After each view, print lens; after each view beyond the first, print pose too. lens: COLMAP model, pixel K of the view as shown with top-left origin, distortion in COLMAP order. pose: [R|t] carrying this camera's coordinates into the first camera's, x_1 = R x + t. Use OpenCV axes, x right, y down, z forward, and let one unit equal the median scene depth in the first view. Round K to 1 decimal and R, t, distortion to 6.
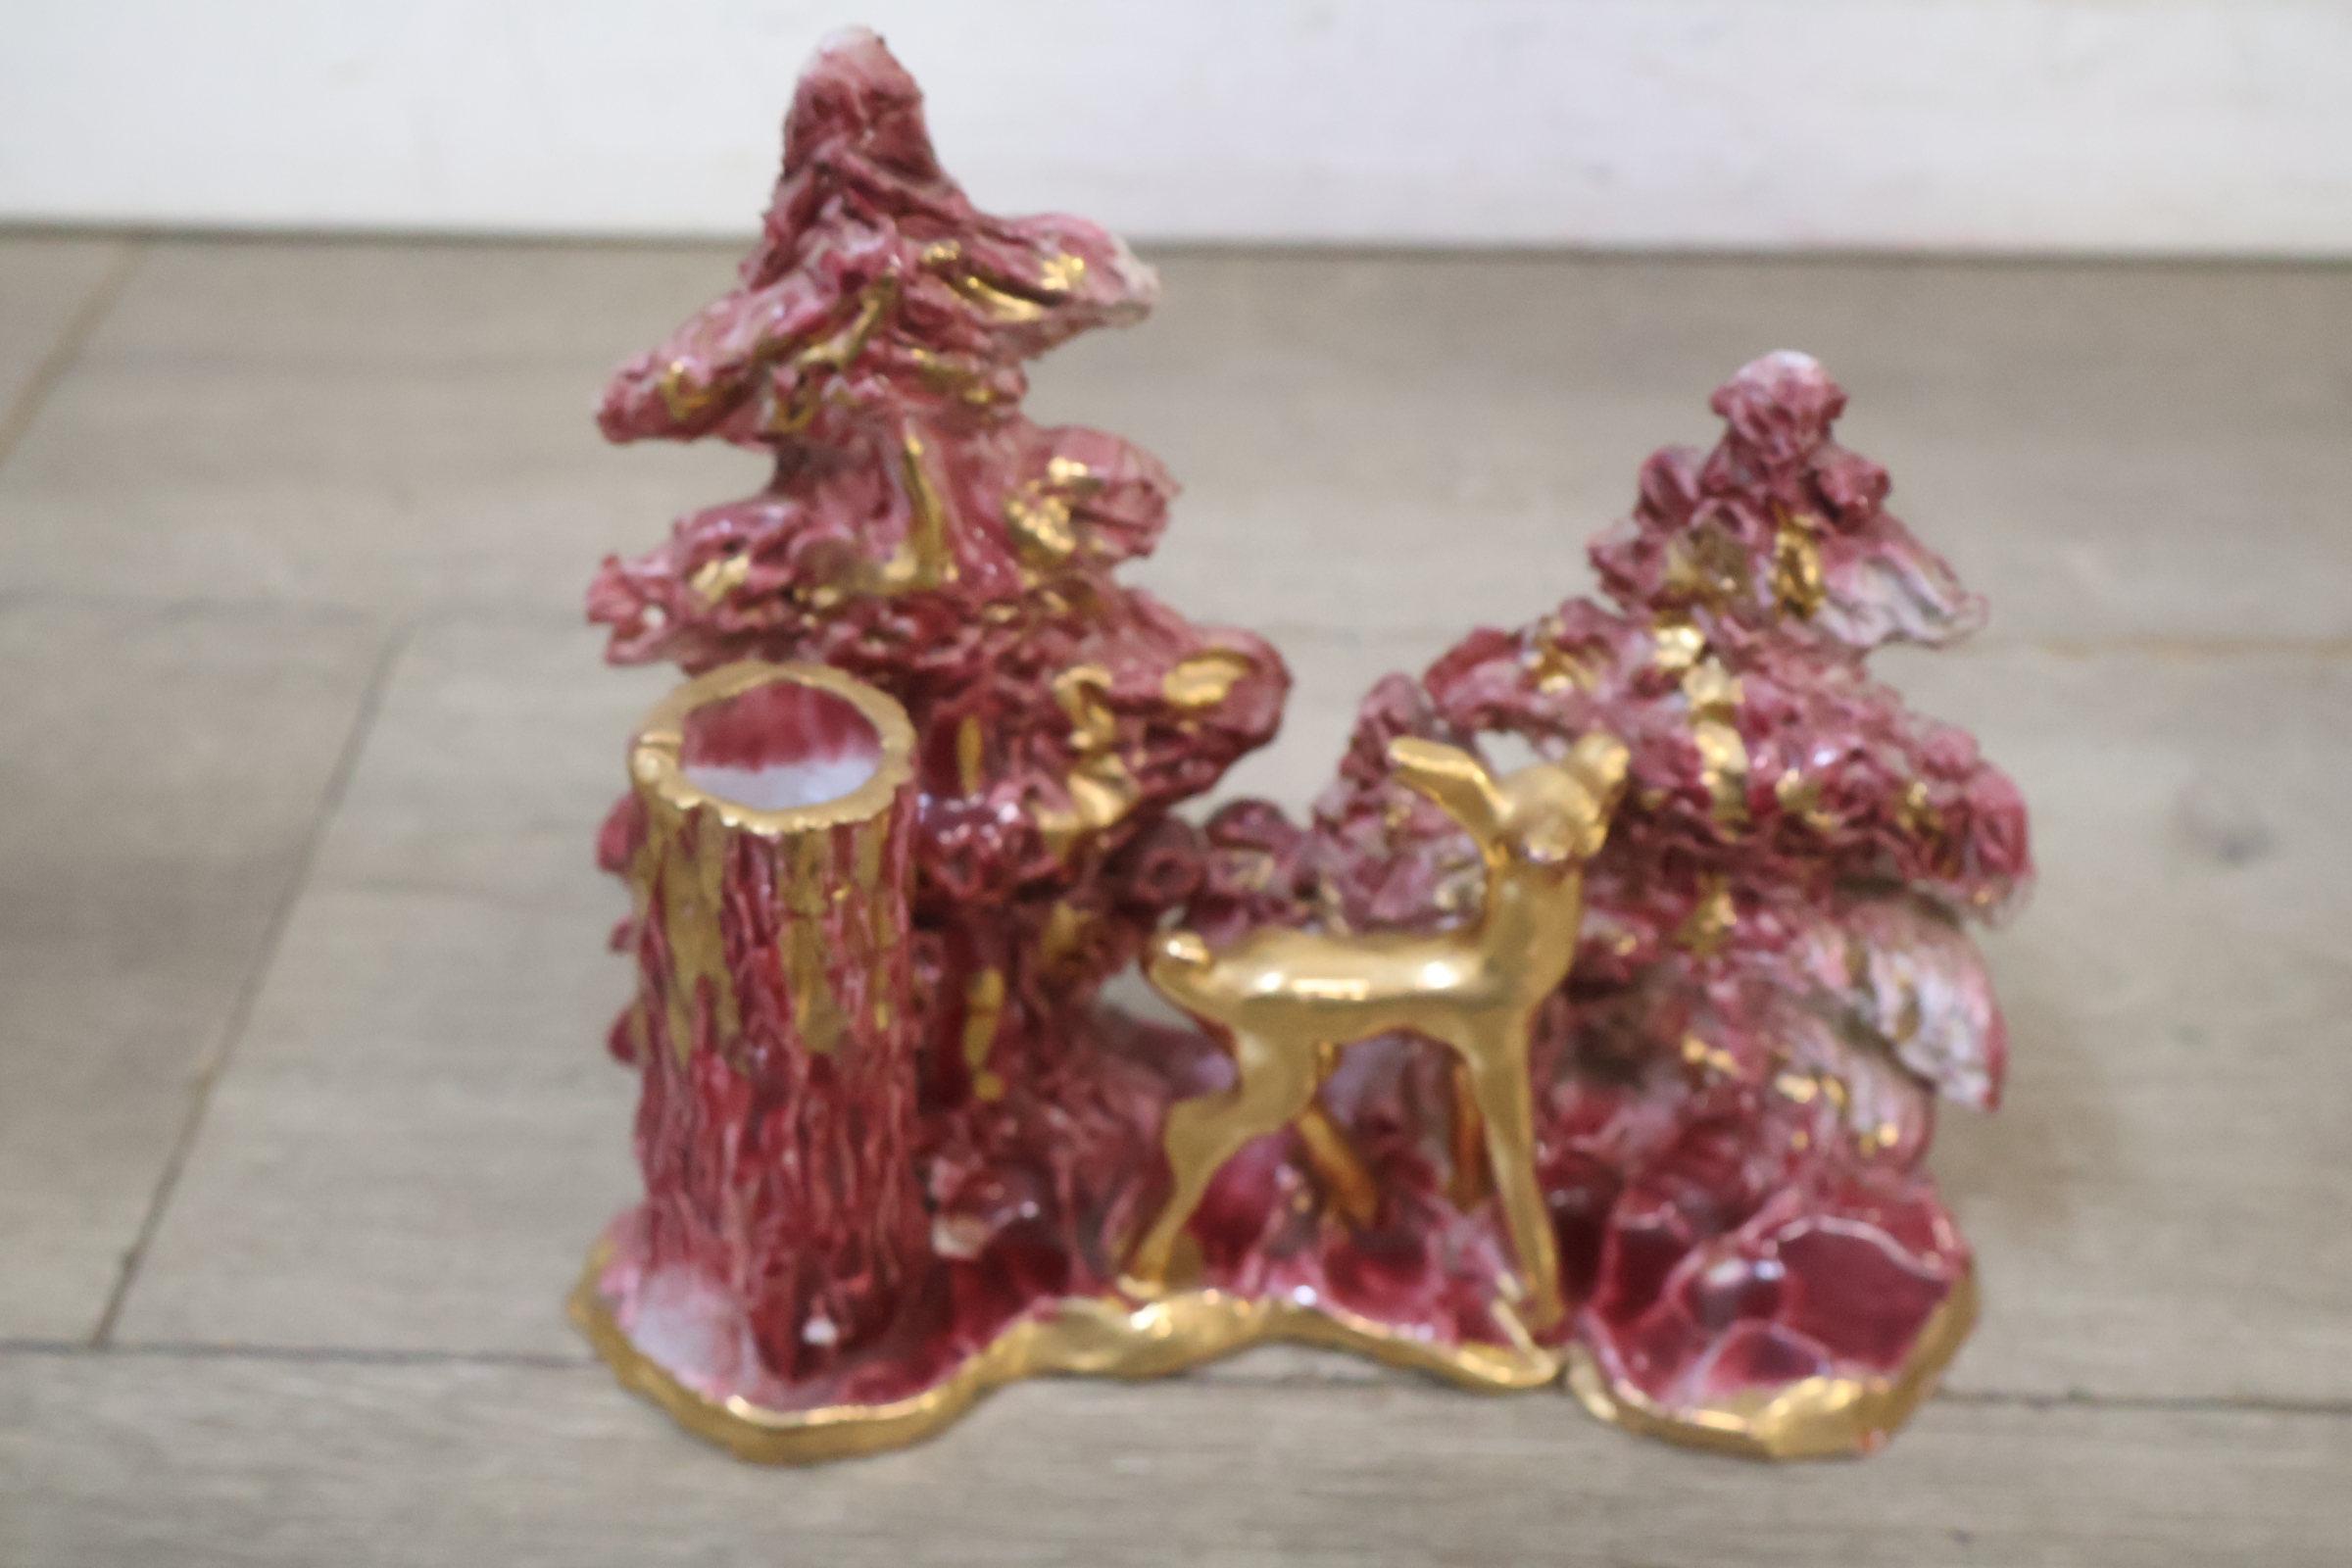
lens RADIAL K [[2835.0, 0, 1162.6], [0, 2835.0, 776.2], [0, 0, 1]] dist [0.012967, 0.000000]
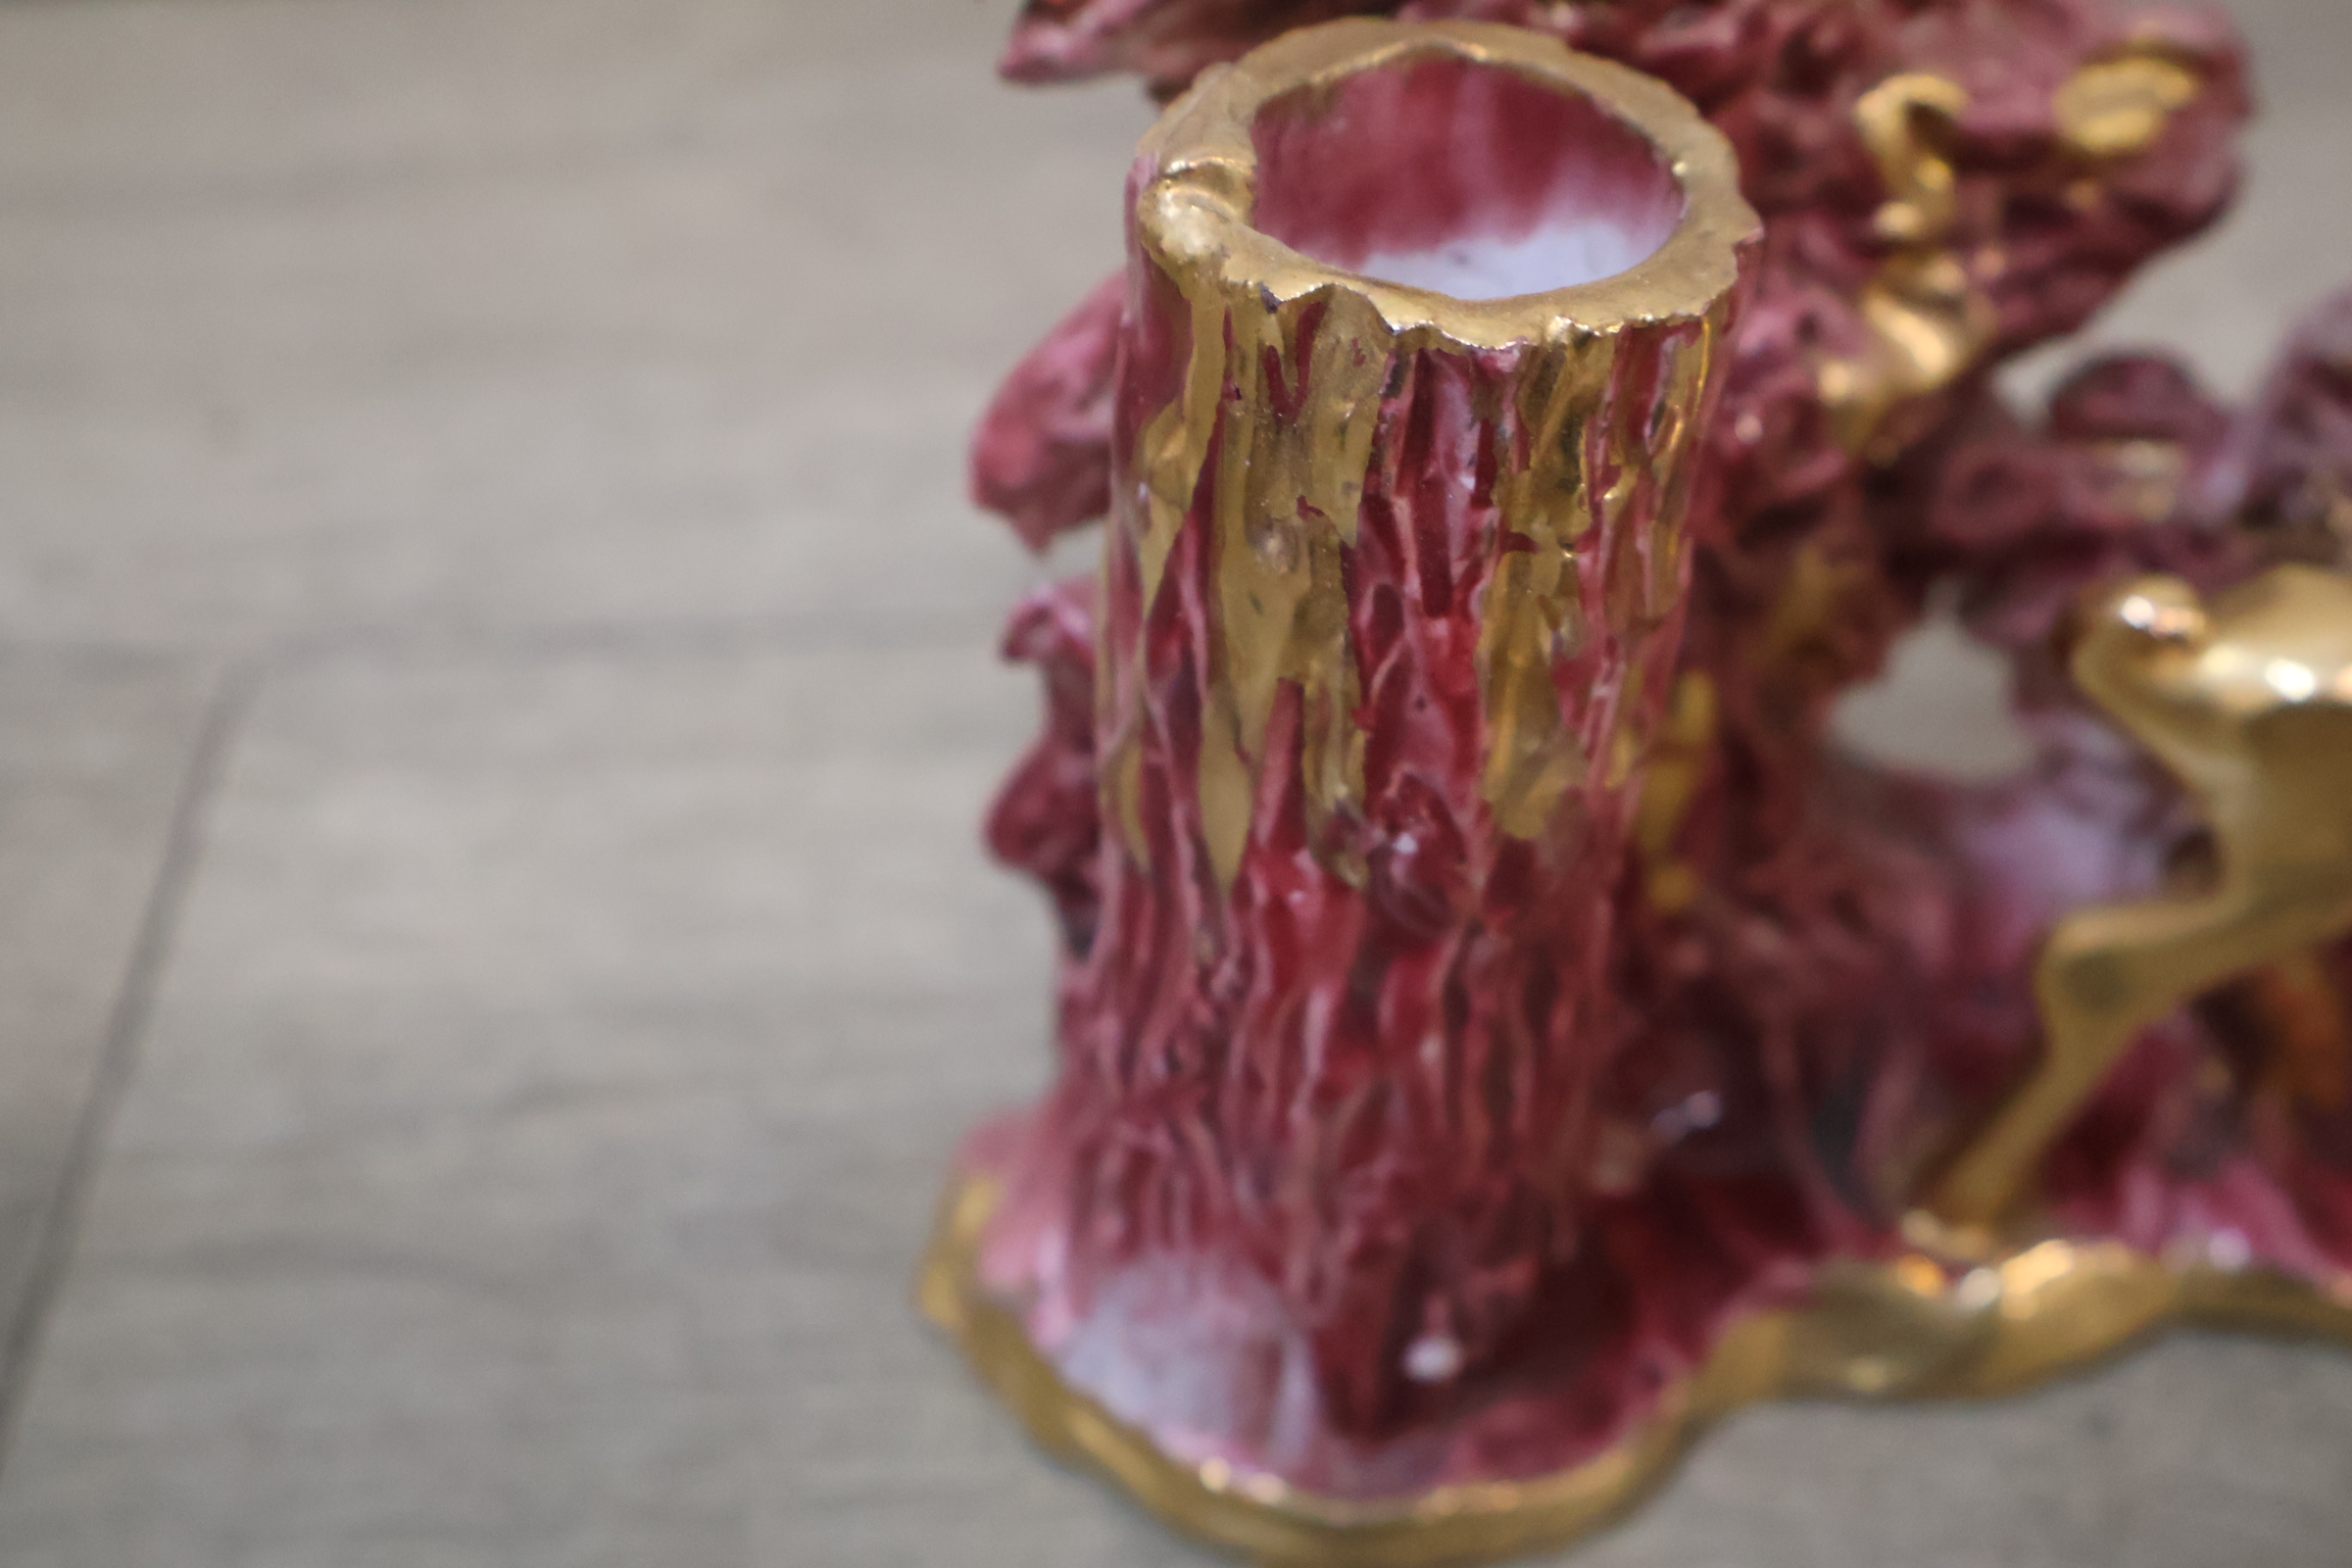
lens RADIAL K [[2835.0, 0, 1166.4], [0, 2835.0, 762.0], [0, 0, 1]] dist [0.012967, 0.000000]
pose [[0.999359, -0.031704, -0.016609, -0.159061], [0.032873, 0.996594, 0.075632, 0.042530], [0.014155, -0.076130, 0.996997, 0.478694]]
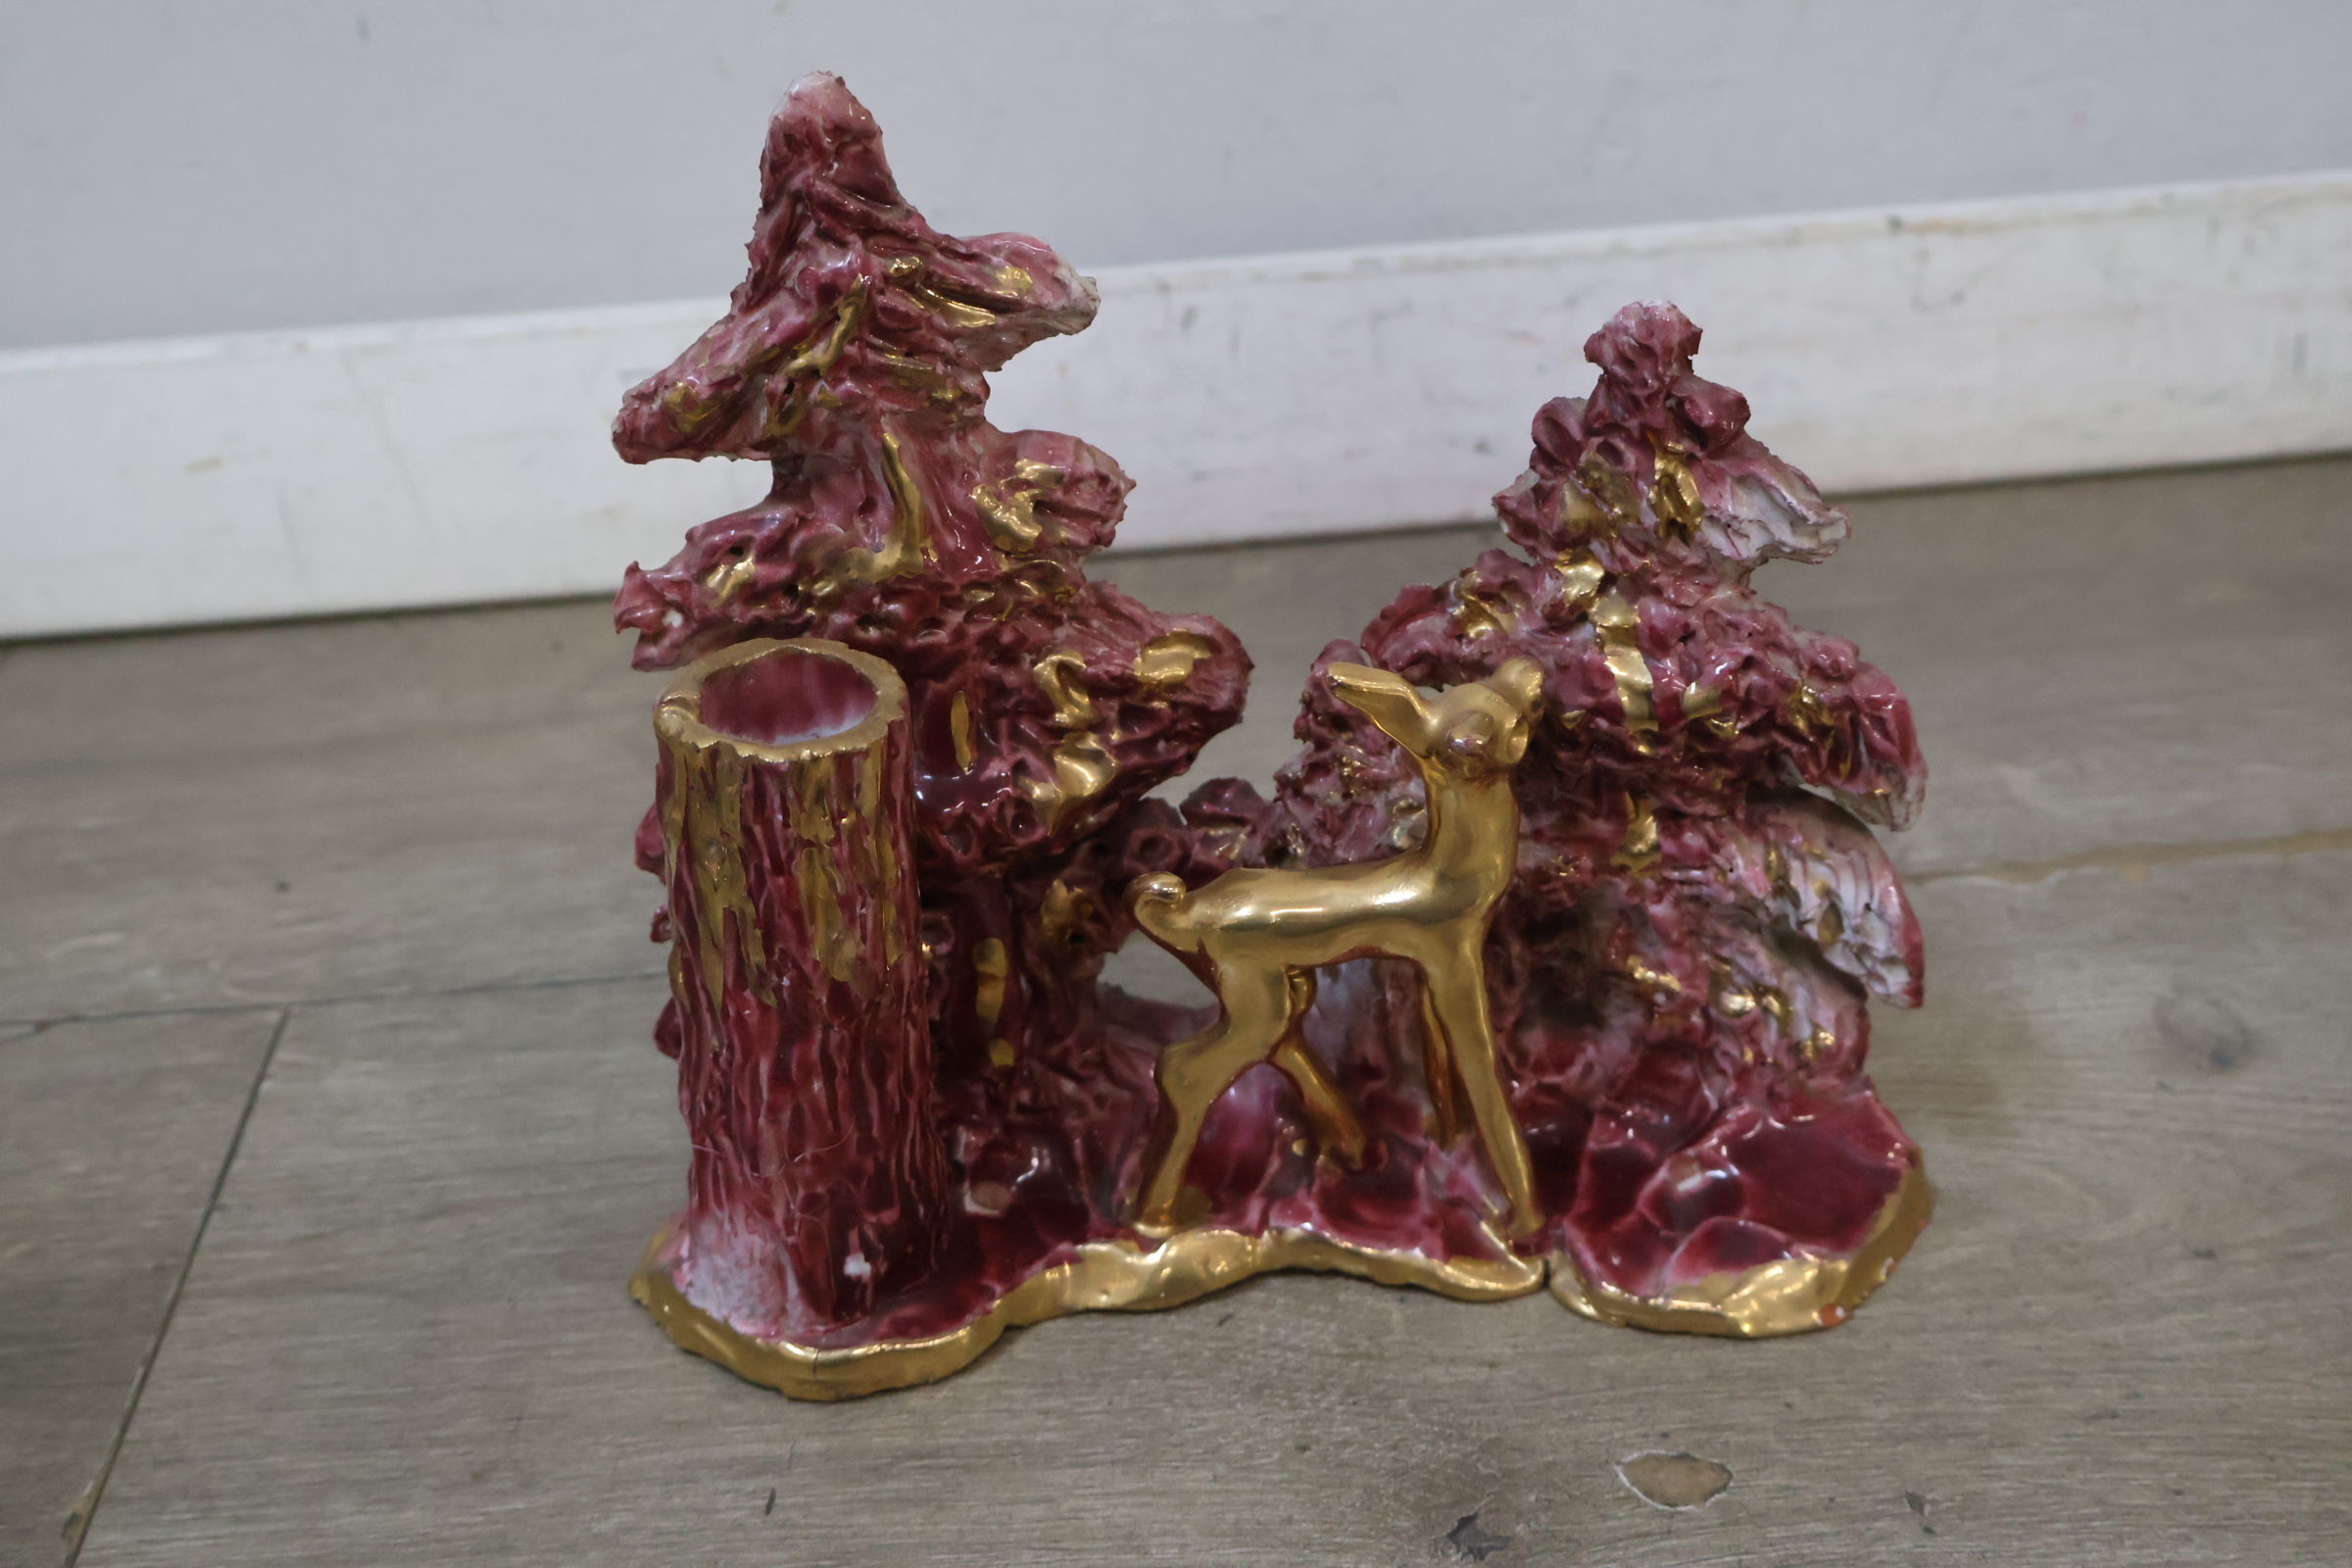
lens RADIAL K [[2835.0, 0, 1165.7], [0, 2835.0, 783.0], [0, 0, 1]] dist [0.012967, 0.000000]
pose [[0.997443, -0.068892, -0.018998, 0.031682], [0.066135, 0.990581, -0.119897, 0.150600], [0.027079, 0.118334, 0.992605, -0.104684]]
